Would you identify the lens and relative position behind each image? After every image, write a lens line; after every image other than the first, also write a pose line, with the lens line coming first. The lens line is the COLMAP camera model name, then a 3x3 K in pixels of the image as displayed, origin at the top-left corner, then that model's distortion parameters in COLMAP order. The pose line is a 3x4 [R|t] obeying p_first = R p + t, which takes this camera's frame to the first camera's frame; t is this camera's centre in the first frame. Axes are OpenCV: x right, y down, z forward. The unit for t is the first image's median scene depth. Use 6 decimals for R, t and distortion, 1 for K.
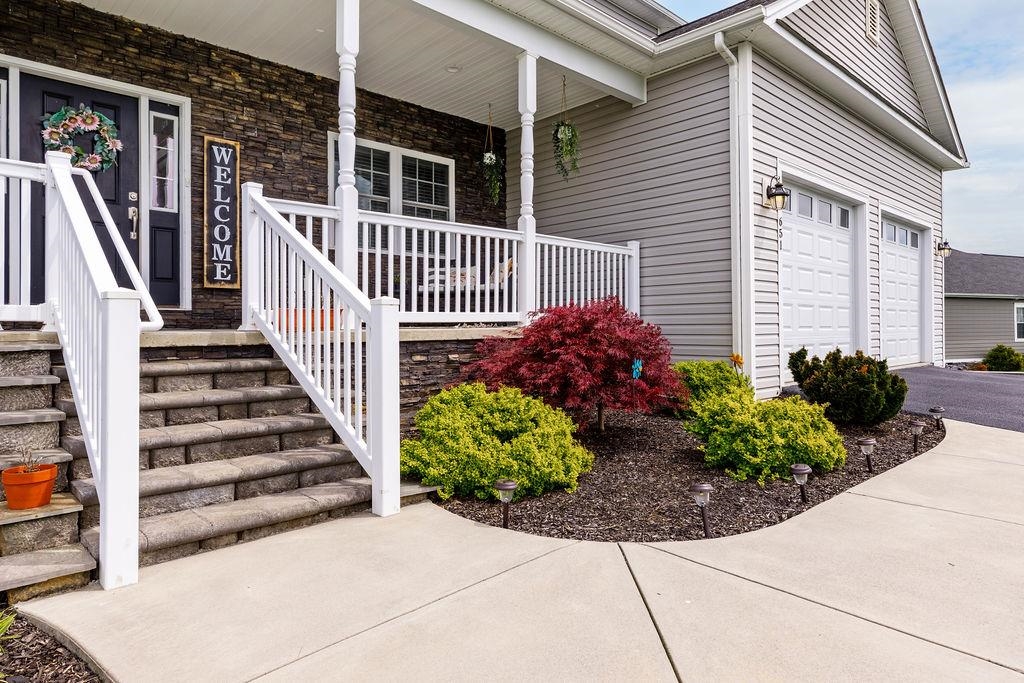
lens RADIAL K [[589.6, 0, 494.1], [0, 589.6, 326.8], [0, 0, 1]] dist [0.011831, -0.000053]
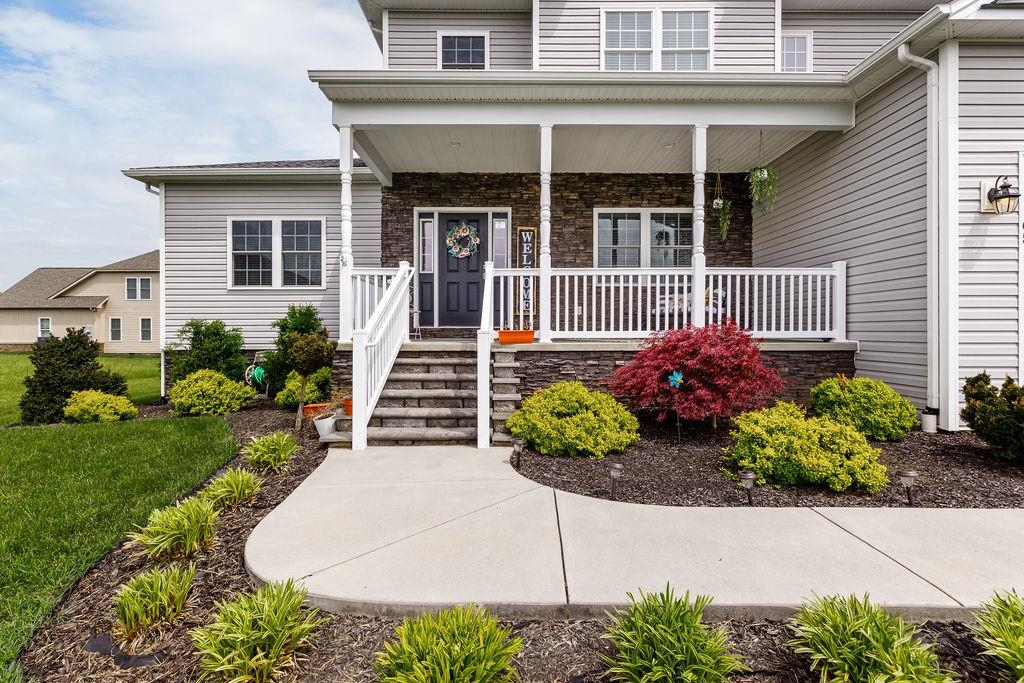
lens RADIAL K [[448.9, 0, 521.9], [0, 448.9, 337.2], [0, 0, 1]] dist [0.001427, -0.000696]
pose [[0.749358, 0.013991, -0.662017, 0.395278], [-0.004021, 0.999854, 0.016580, -0.023281], [0.662153, -0.009763, 0.749305, 0.021442]]
